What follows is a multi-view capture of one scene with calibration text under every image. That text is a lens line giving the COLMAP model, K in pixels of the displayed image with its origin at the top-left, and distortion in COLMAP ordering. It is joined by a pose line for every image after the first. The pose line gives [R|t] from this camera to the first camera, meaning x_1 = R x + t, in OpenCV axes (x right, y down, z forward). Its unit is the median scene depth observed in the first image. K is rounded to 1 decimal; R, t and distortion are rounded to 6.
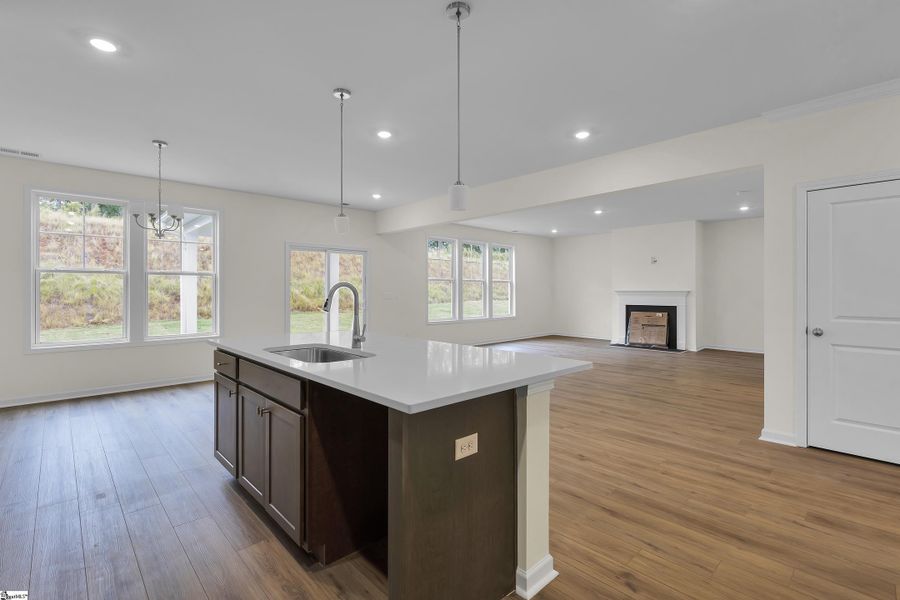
lens RADIAL K [[414.1, 0, 452.4], [0, 414.1, 284.7], [0, 0, 1]] dist [0.000997, 0.000507]
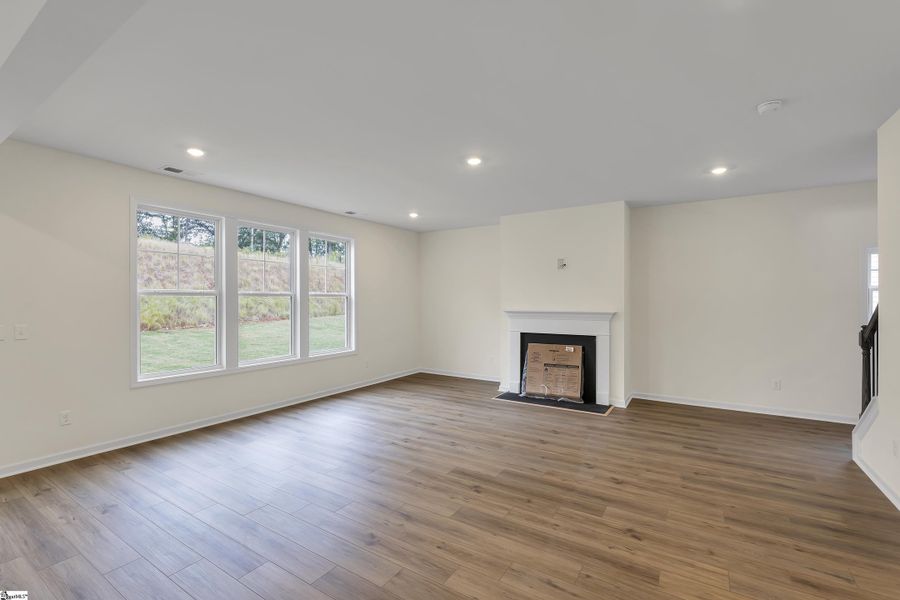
lens RADIAL K [[395.1, 0, 449.0], [0, 395.1, 298.9], [0, 0, 1]] dist [0.001864, -0.000962]
pose [[0.970483, 0.000624, 0.241169, 0.168634], [-0.003081, 0.999947, 0.009814, -0.010302], [-0.241150, -0.010268, 0.970434, 0.447536]]
